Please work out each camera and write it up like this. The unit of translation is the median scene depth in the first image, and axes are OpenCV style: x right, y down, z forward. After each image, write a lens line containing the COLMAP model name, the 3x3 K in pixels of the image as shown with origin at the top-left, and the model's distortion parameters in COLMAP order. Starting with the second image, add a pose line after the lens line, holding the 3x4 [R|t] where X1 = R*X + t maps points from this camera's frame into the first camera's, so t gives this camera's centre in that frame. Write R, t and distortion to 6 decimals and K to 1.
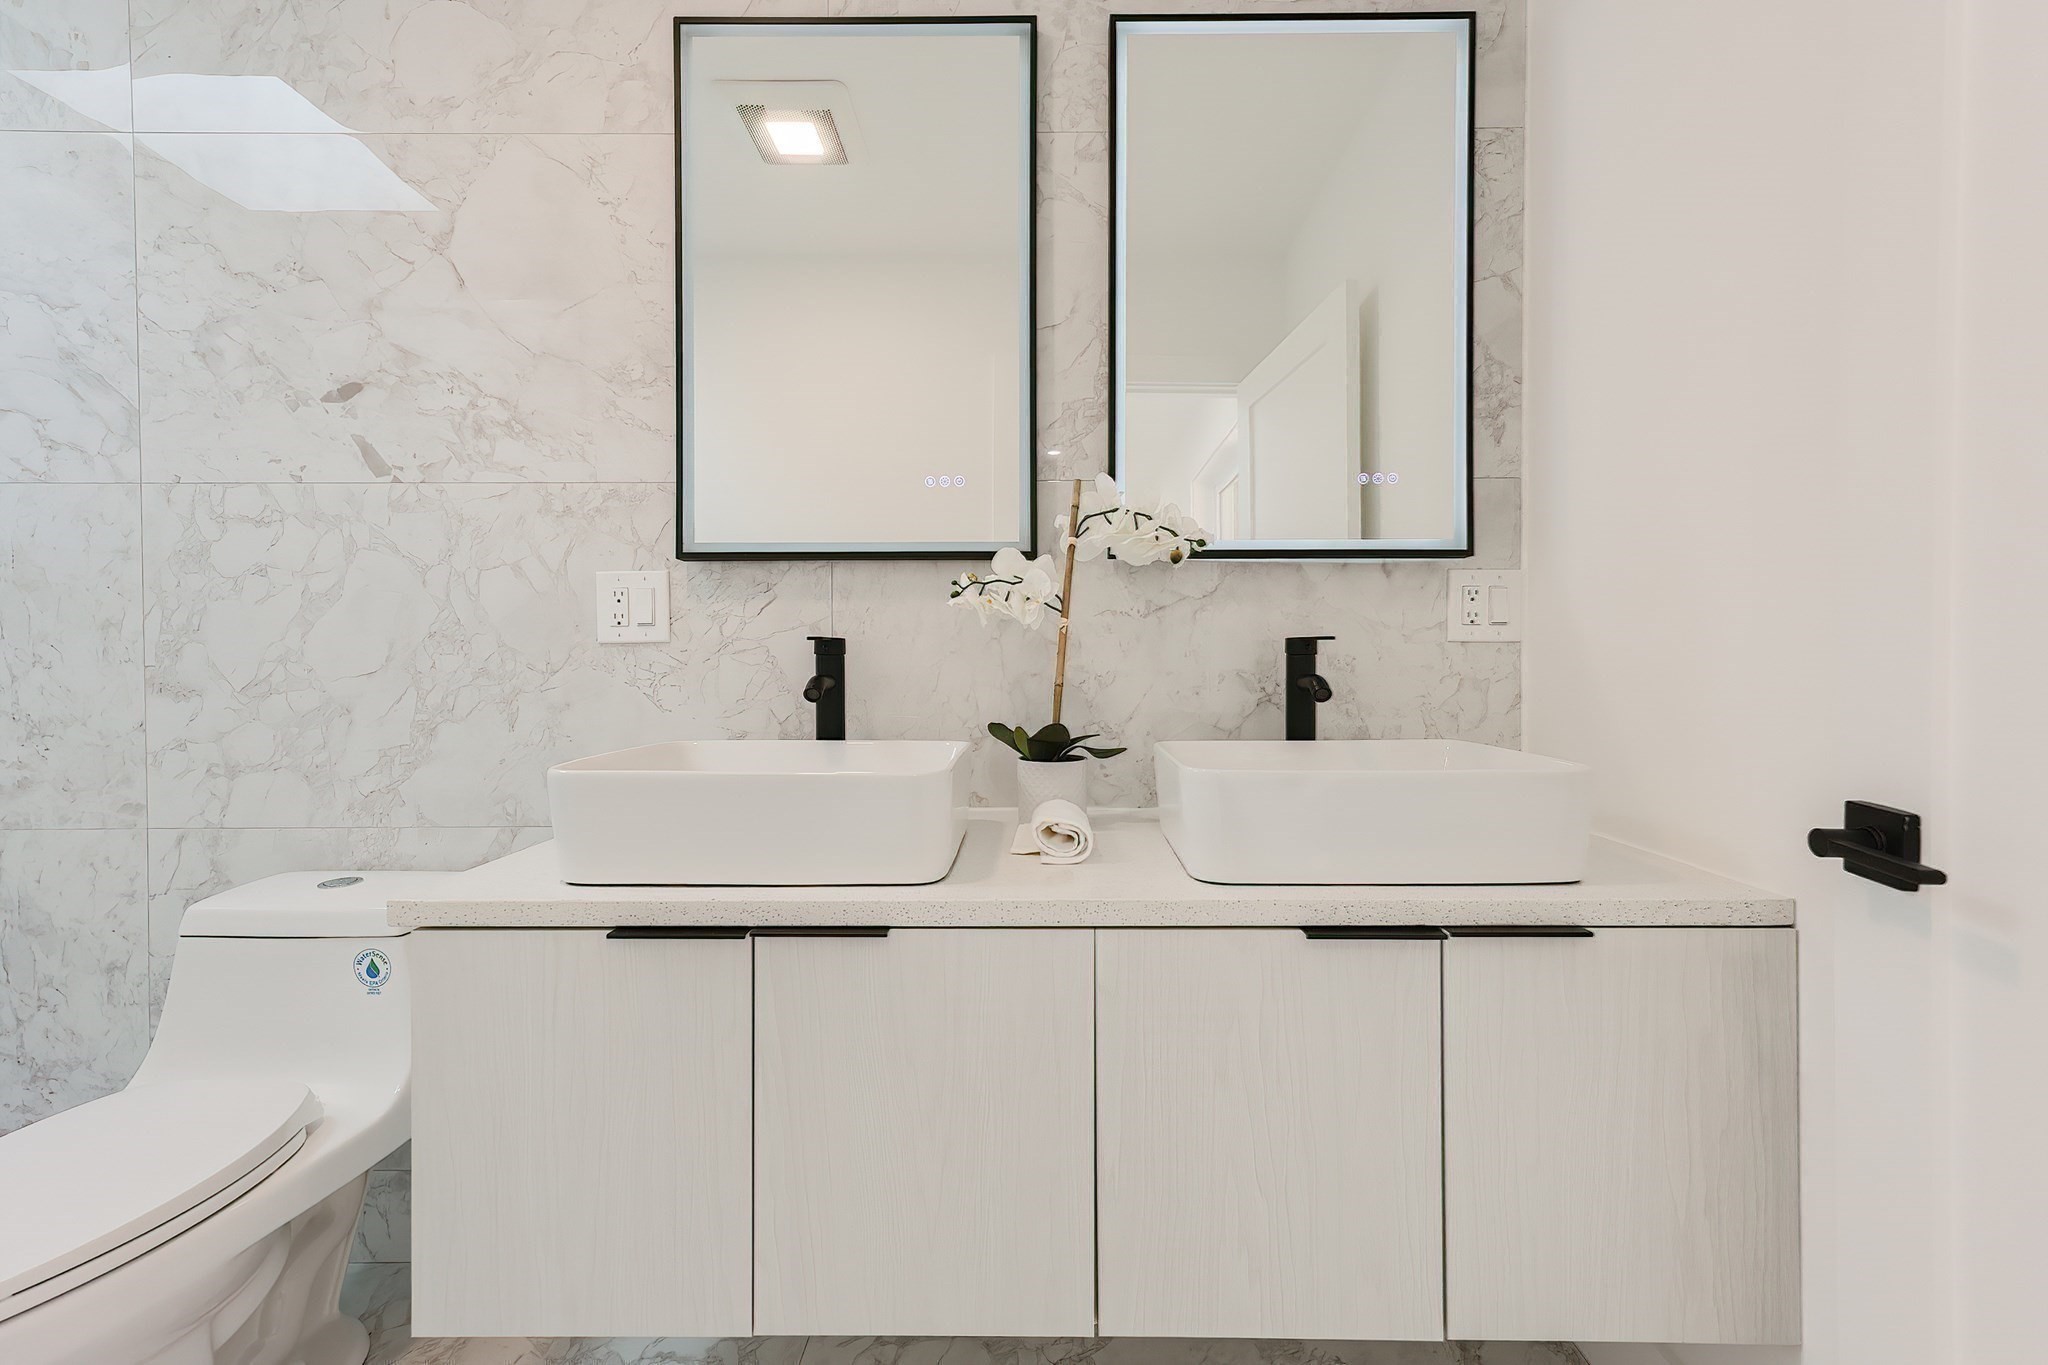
lens RADIAL K [[870.0, 0, 1043.6], [0, 870.0, 666.1], [0, 0, 1]] dist [0.014513, -0.000071]
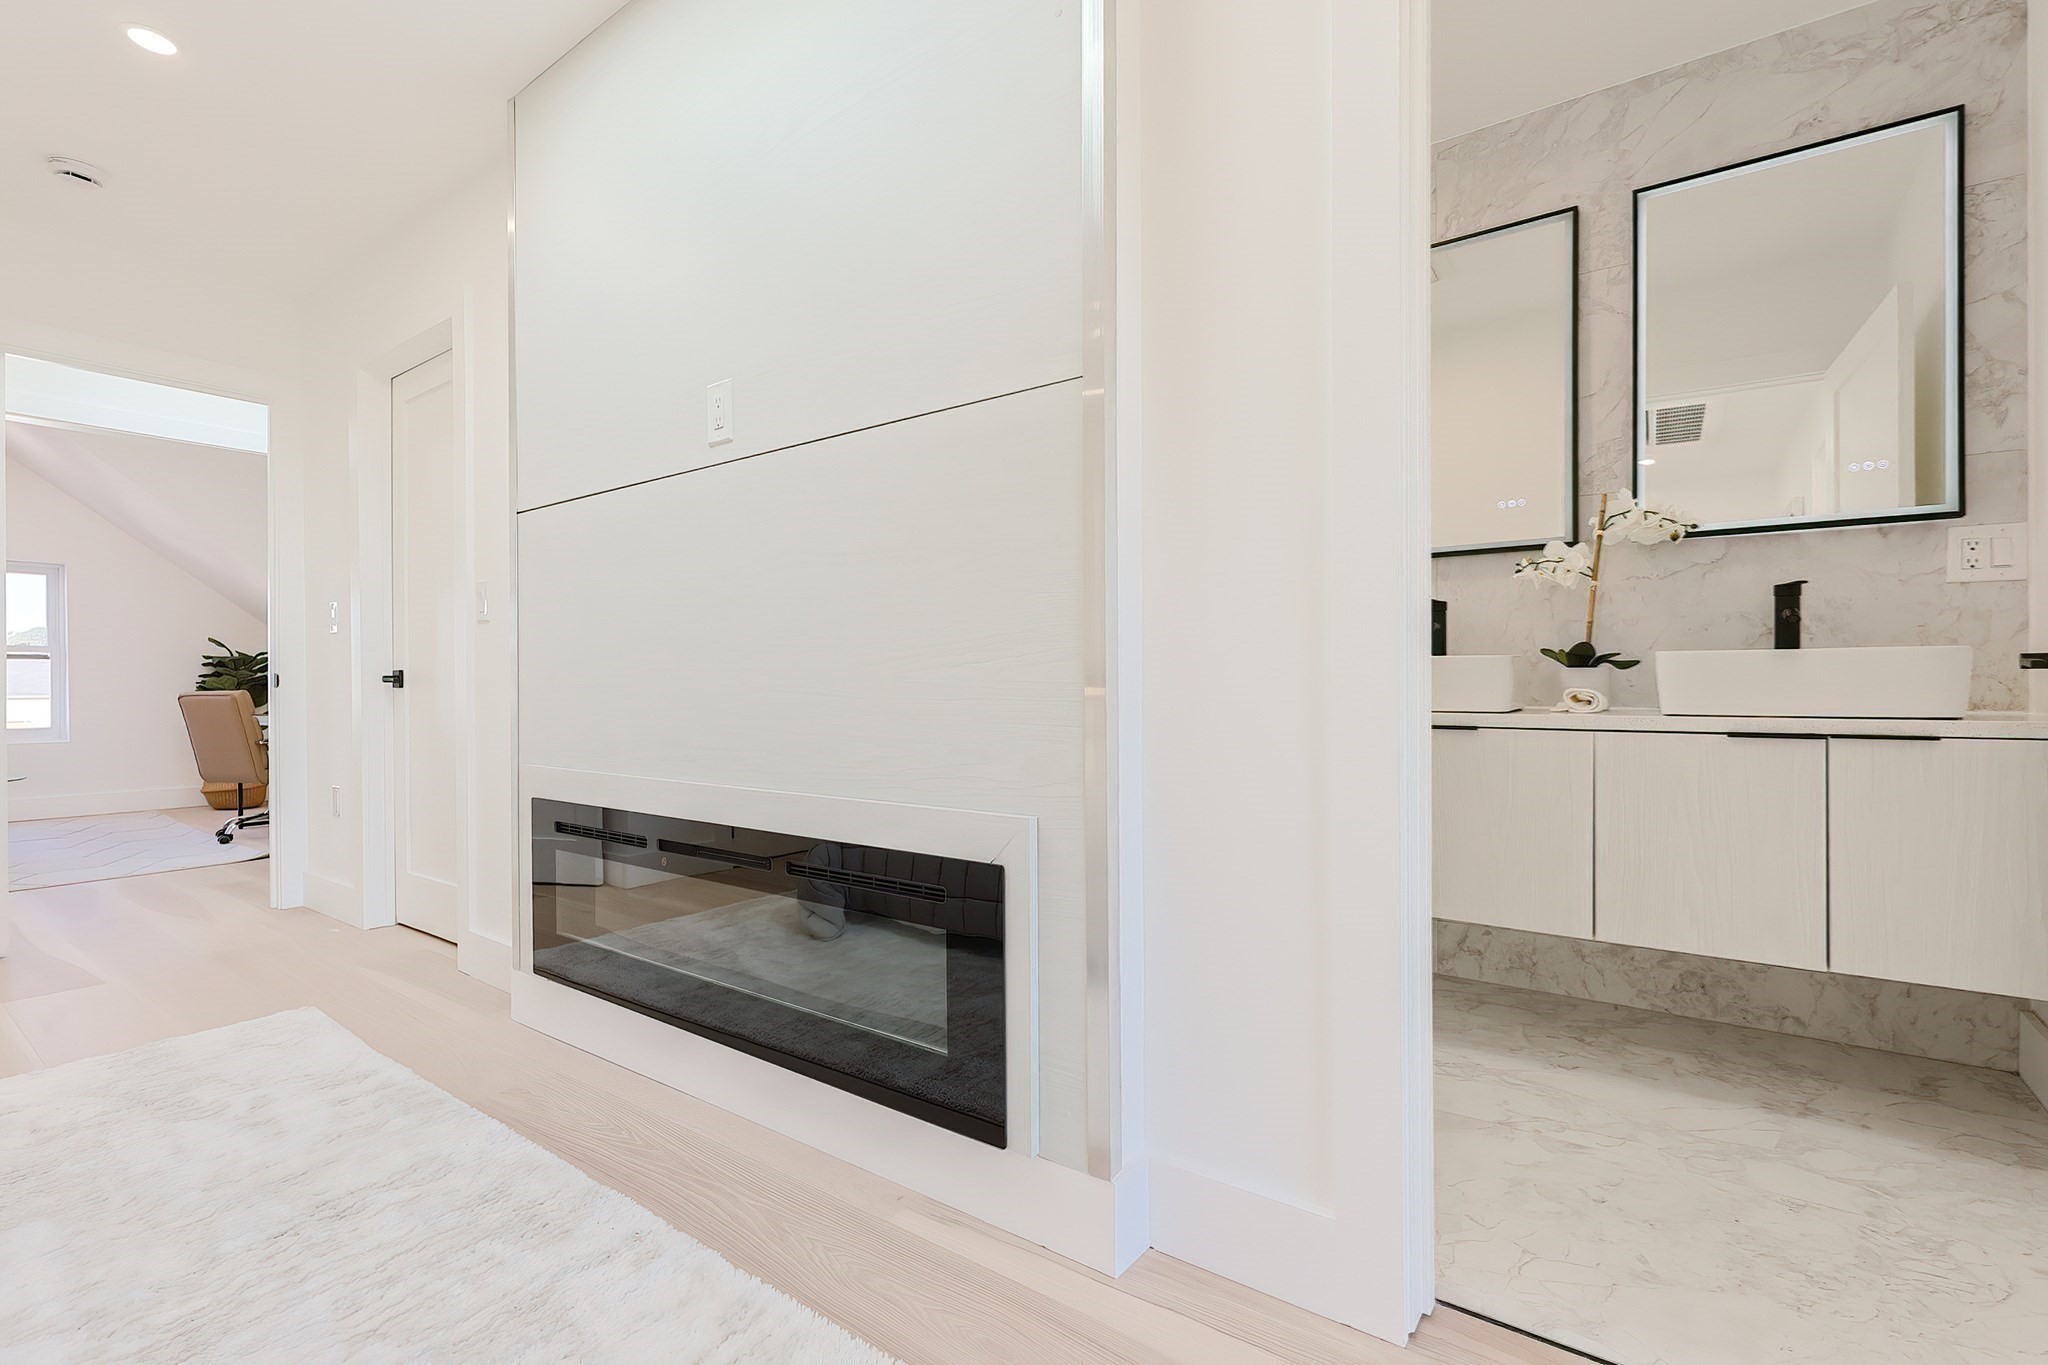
lens RADIAL K [[870.0, 0, 1078.4], [0, 870.0, 670.0], [0, 0, 1]] dist [0.014513, -0.000071]
pose [[0.832932, -0.003062, -0.553367, 0.113989], [-0.003404, 0.999937, -0.010656, 0.119838], [0.553365, 0.010759, 0.832869, -0.807096]]
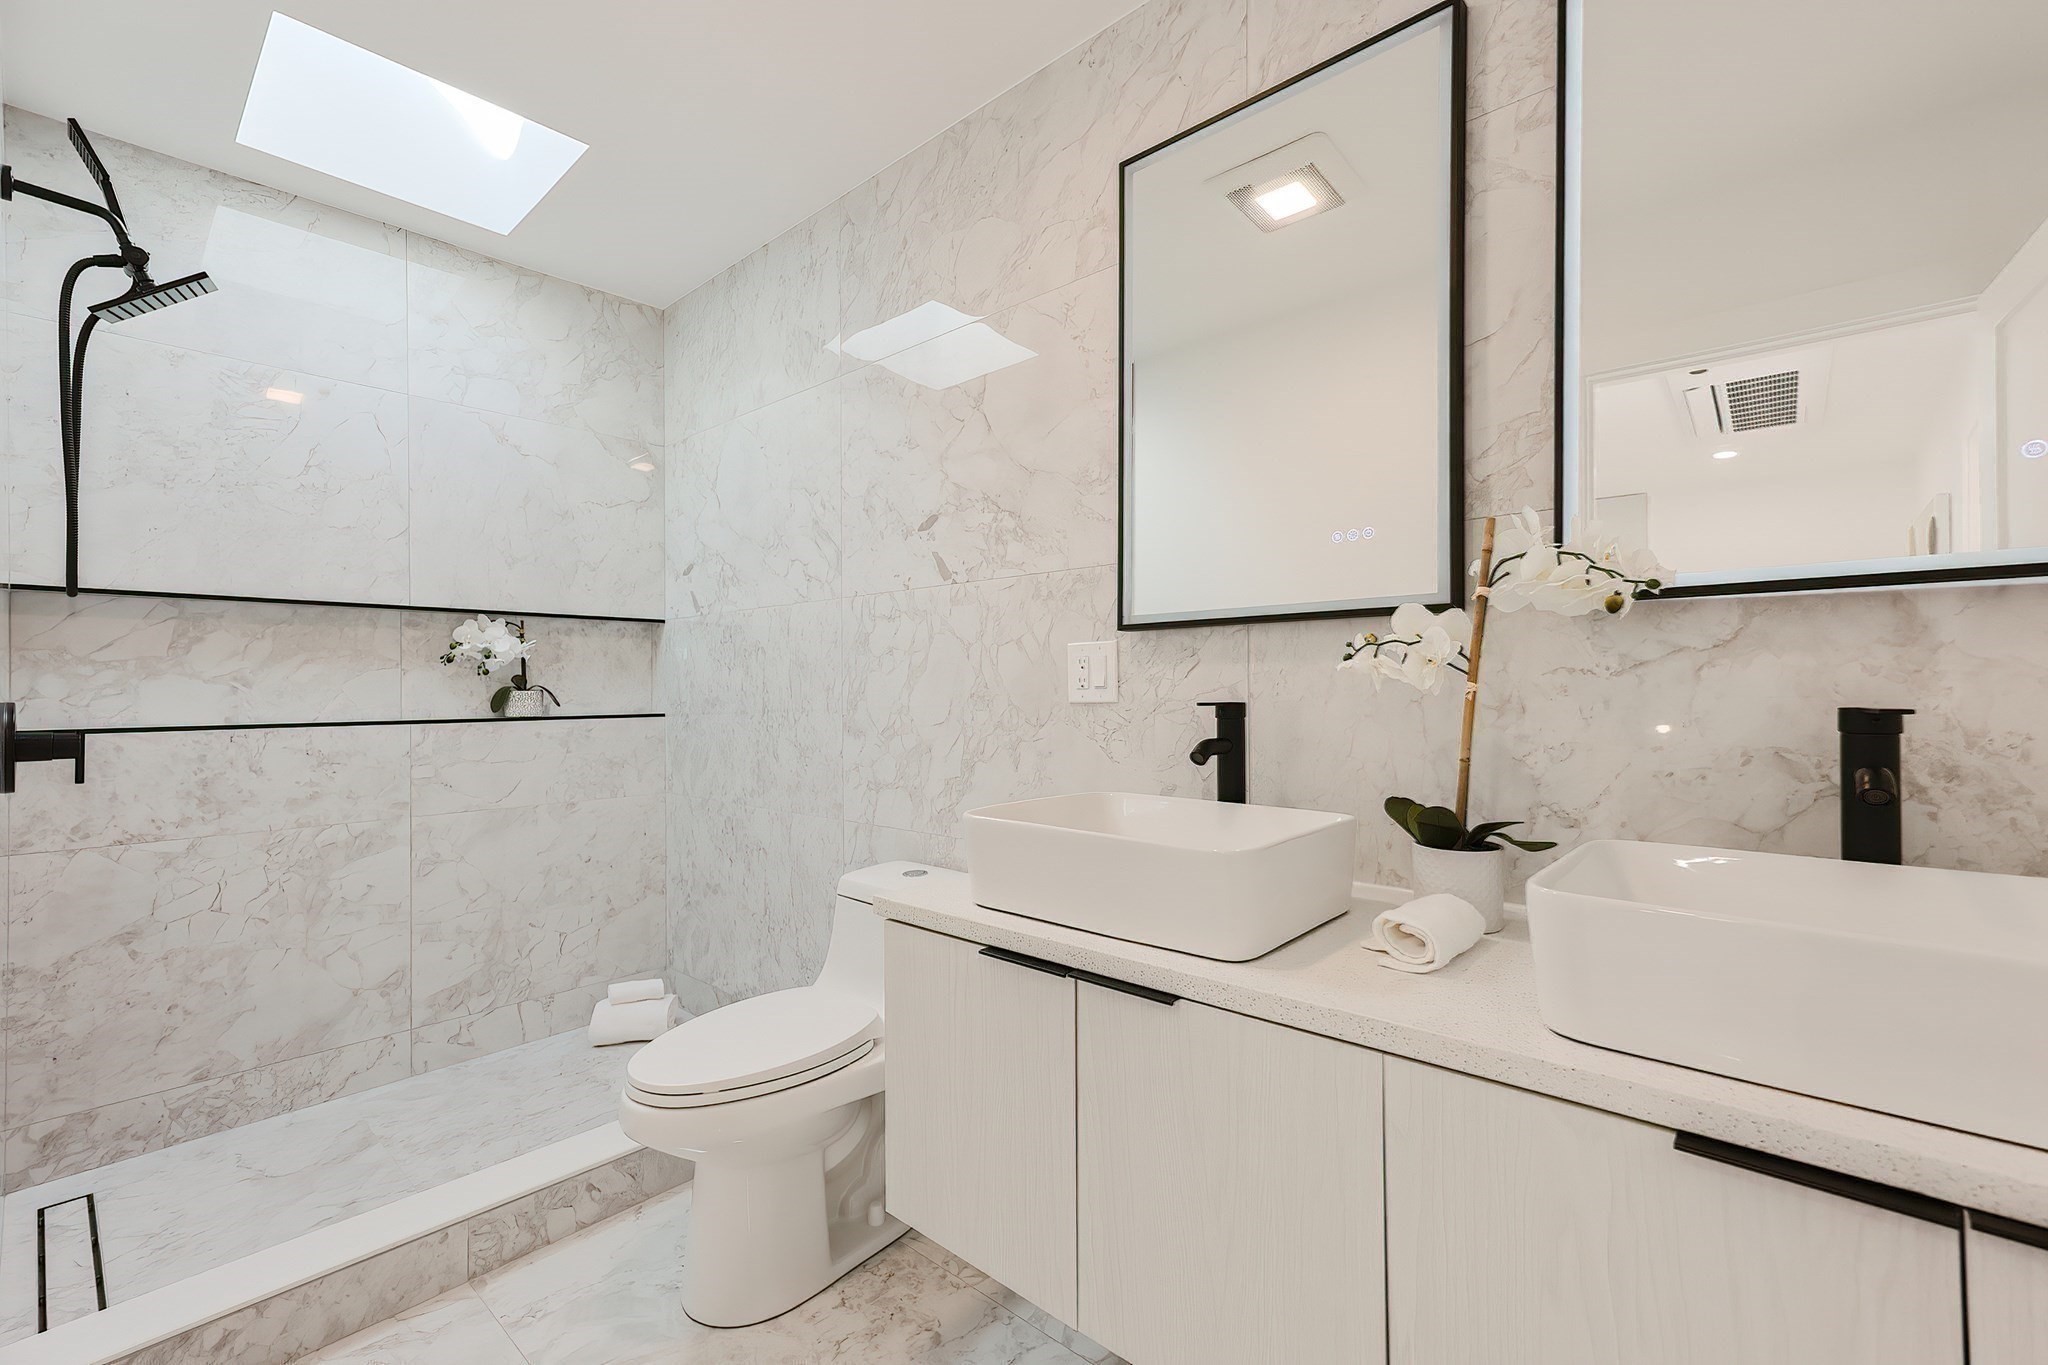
lens RADIAL K [[870.0, 0, 1032.4], [0, 870.0, 683.2], [0, 0, 1]] dist [0.014513, -0.000071]
pose [[0.754865, -0.005549, -0.655857, 0.238770], [-0.004250, 0.999902, -0.013351, -0.037184], [0.655867, 0.012866, 0.754767, 0.062796]]
